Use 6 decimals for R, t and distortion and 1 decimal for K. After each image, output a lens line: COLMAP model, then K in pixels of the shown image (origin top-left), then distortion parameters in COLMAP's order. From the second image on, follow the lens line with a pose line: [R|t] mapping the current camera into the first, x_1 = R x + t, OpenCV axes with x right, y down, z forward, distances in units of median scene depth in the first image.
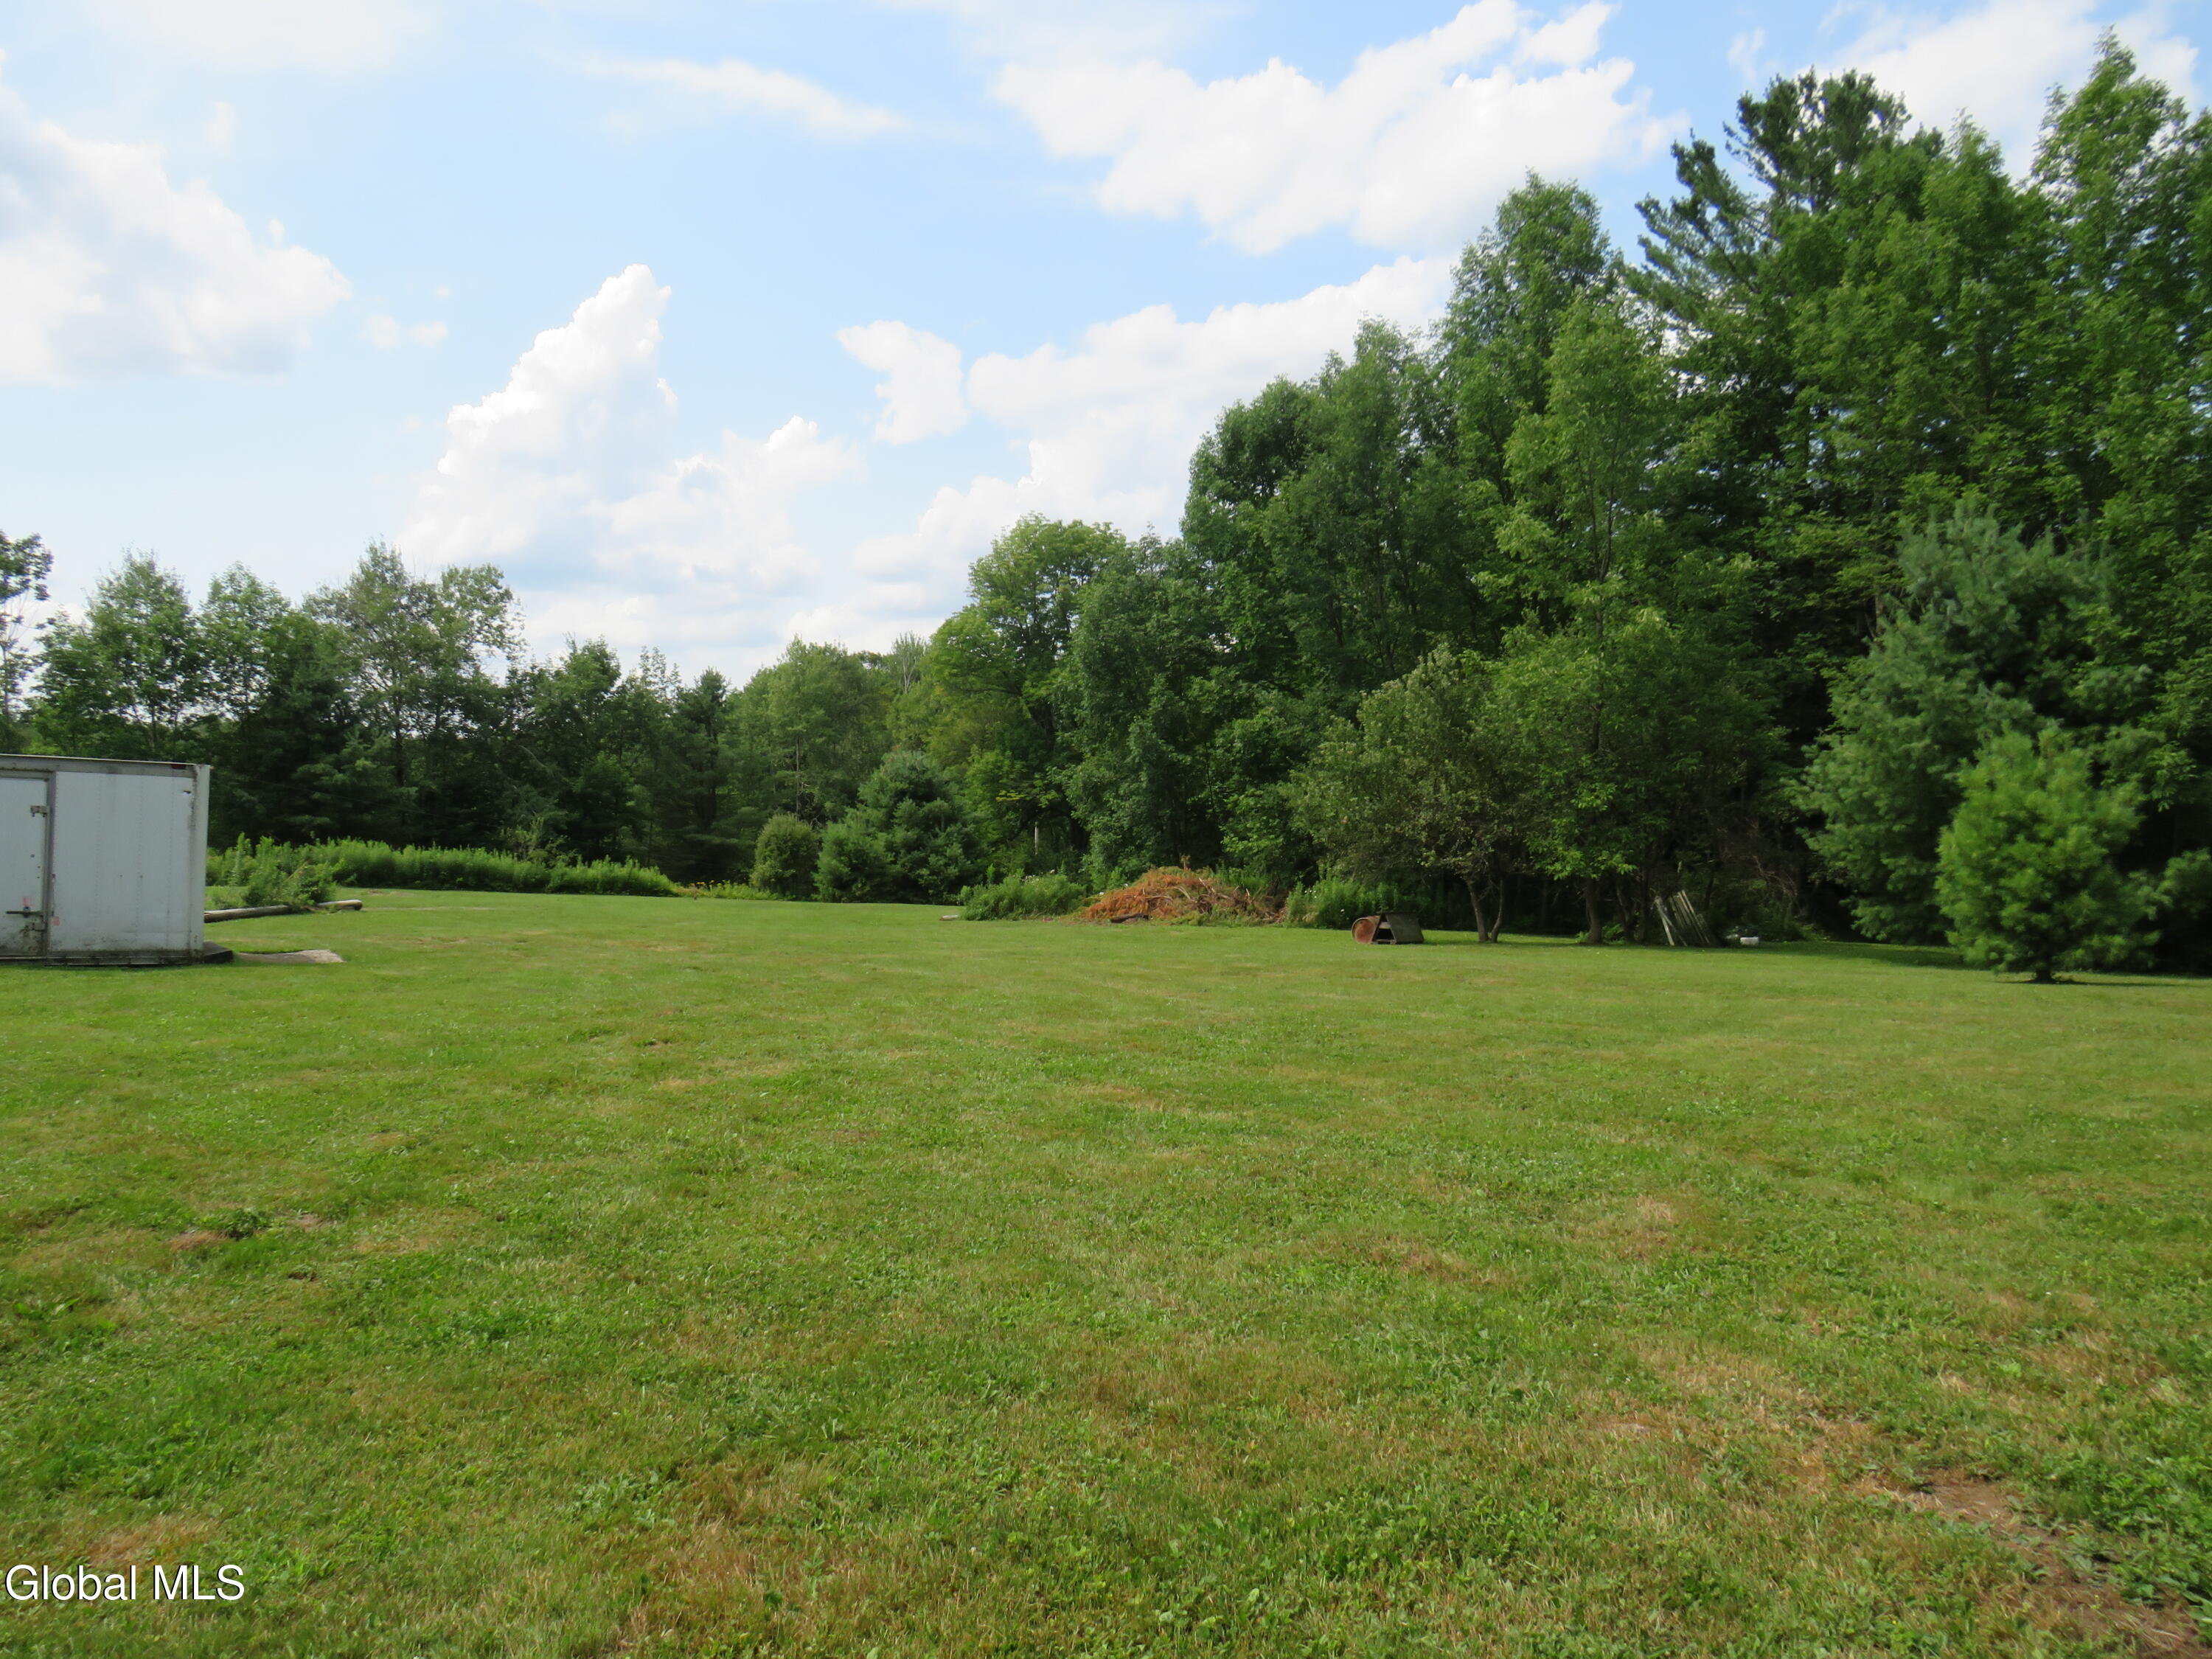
lens RADIAL K [[1588.0, 0, 1133.4], [0, 1588.0, 877.2], [0, 0, 1]] dist [-0.032171, 0.024398]
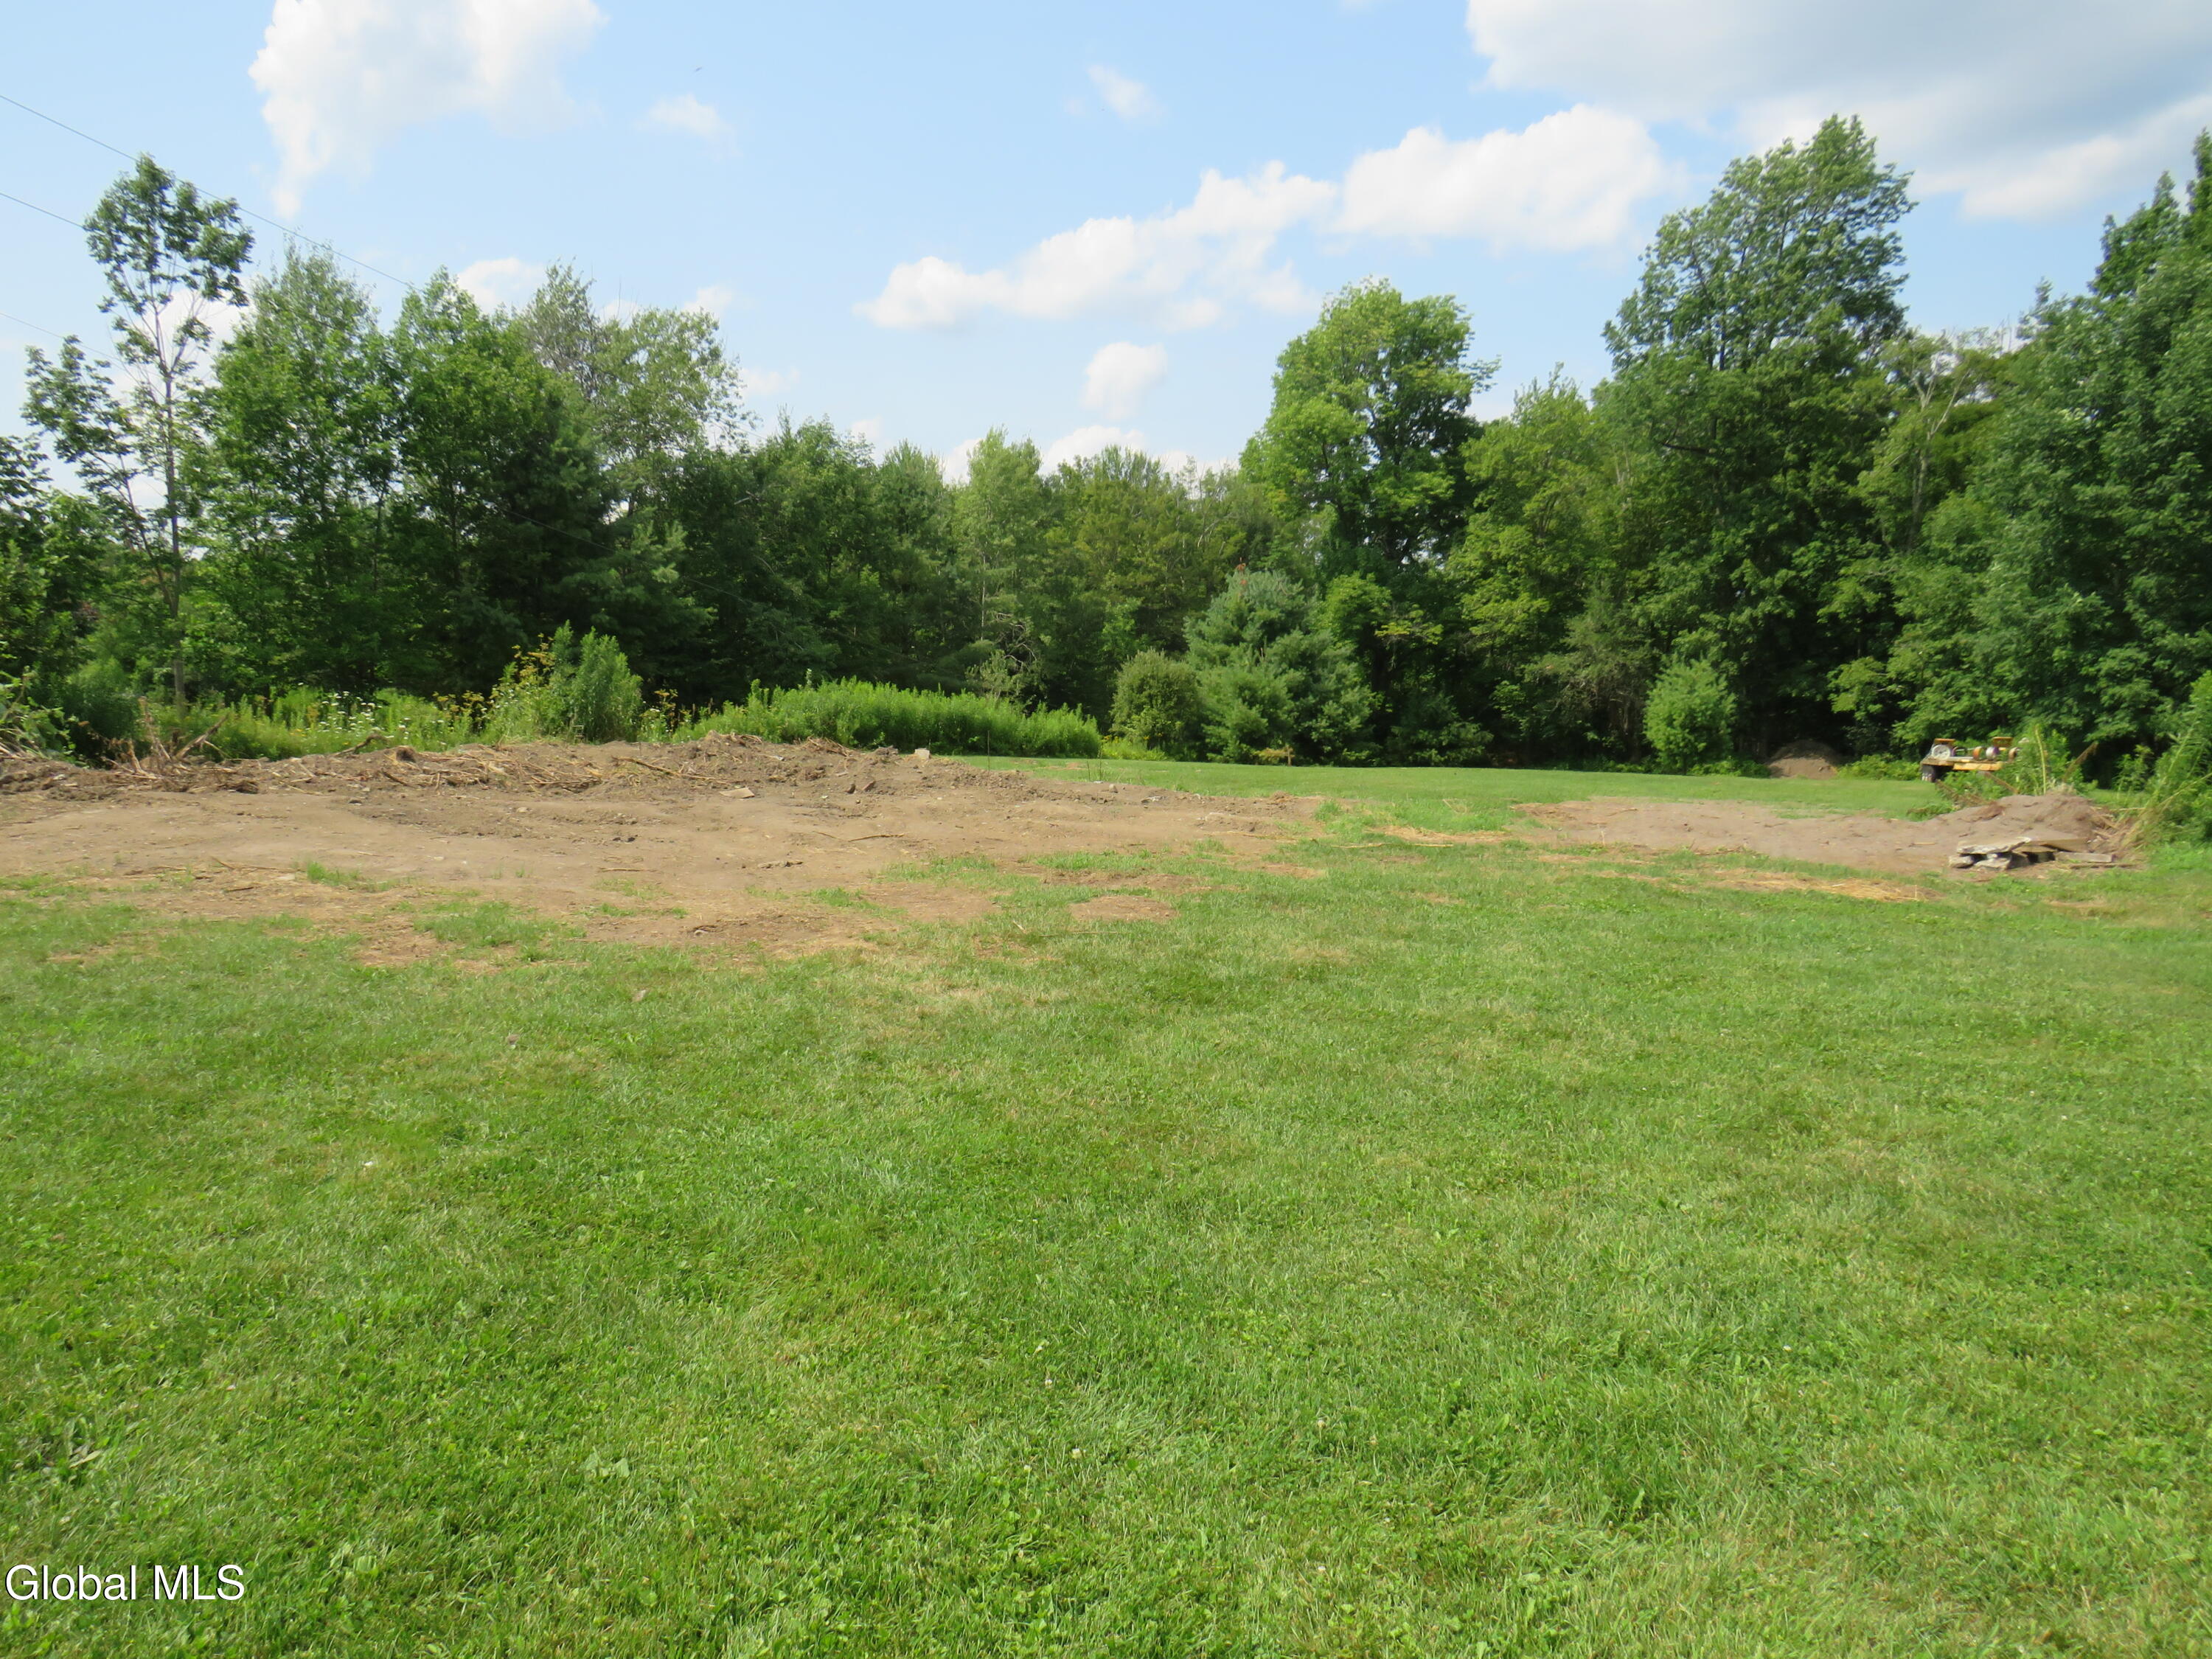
lens RADIAL K [[1581.4, 0, 1102.1], [0, 1581.4, 847.3], [0, 0, 1]] dist [-0.025500, 0.004827]
pose [[0.984706, -0.011913, 0.173814, -0.494797], [-0.002169, 0.996744, 0.080604, -0.006990], [-0.174209, -0.079748, 0.981474, 0.308743]]
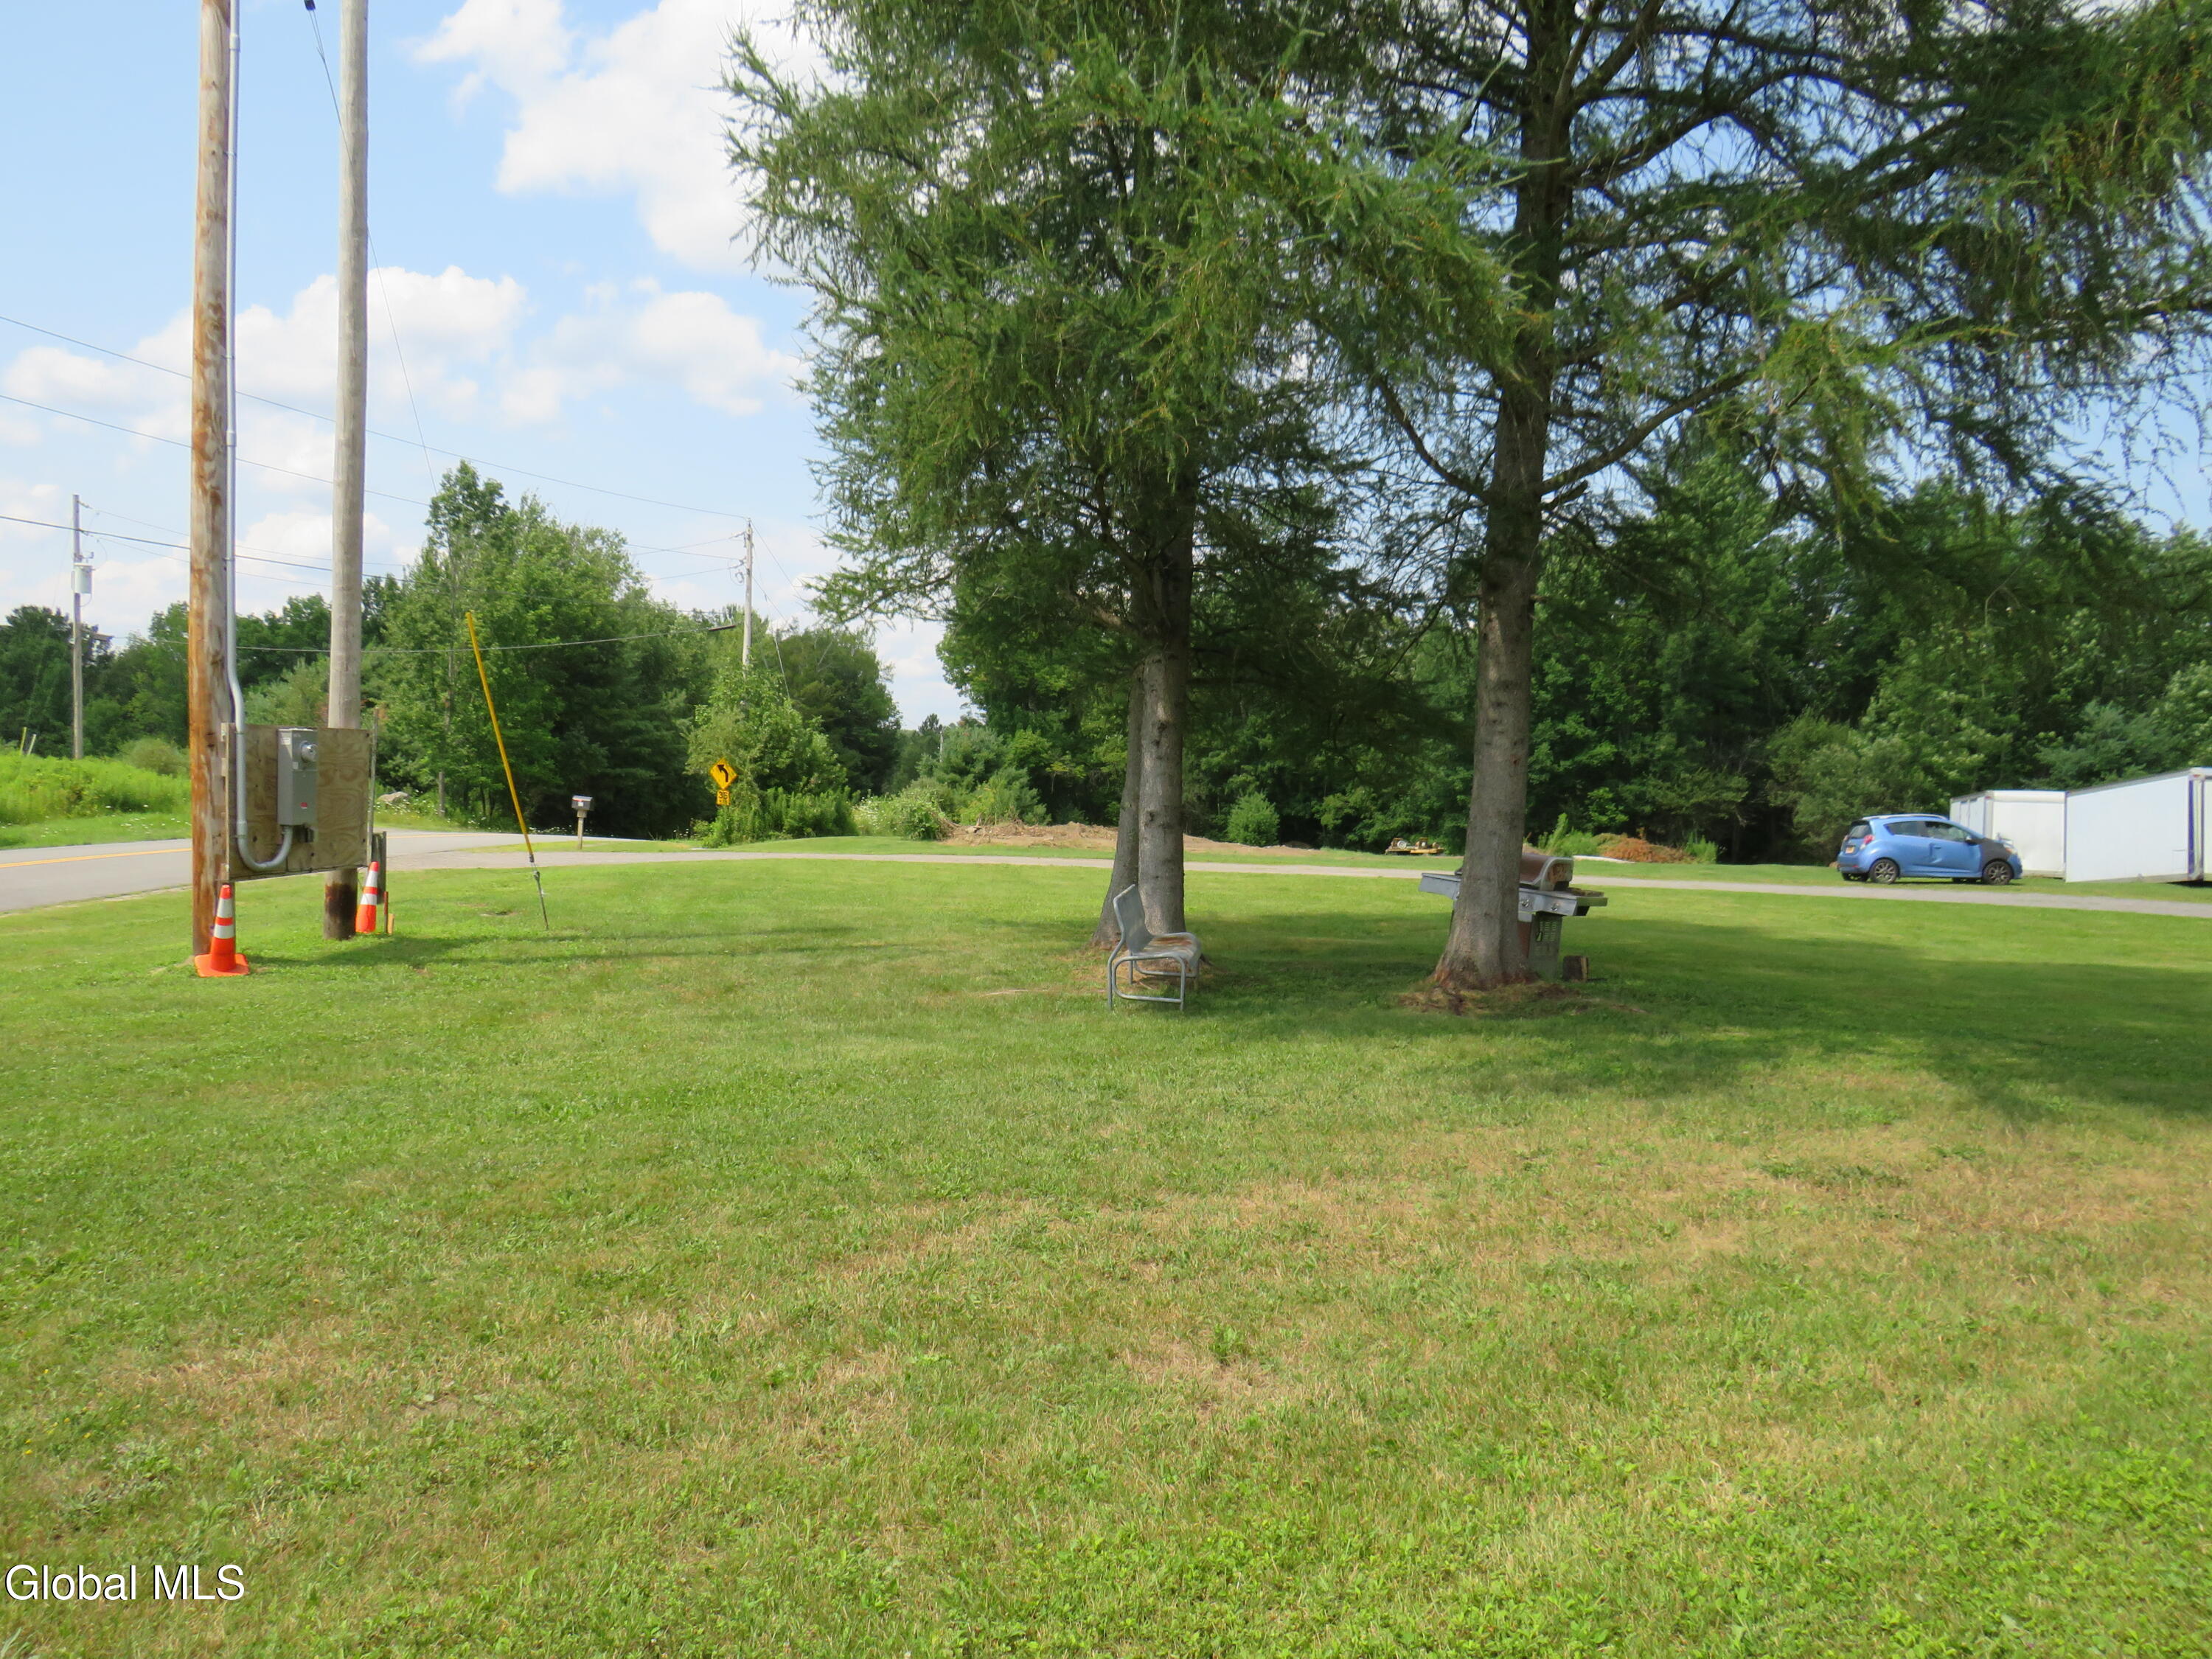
lens RADIAL K [[1577.6, 0, 1144.0], [0, 1577.6, 828.9], [0, 0, 1]] dist [-0.033424, -0.001918]
pose [[0.819971, 0.015602, 0.572192, -0.993509], [-0.015374, 0.999868, -0.005233, 0.003714], [-0.572198, -0.004506, 0.820103, -0.081286]]
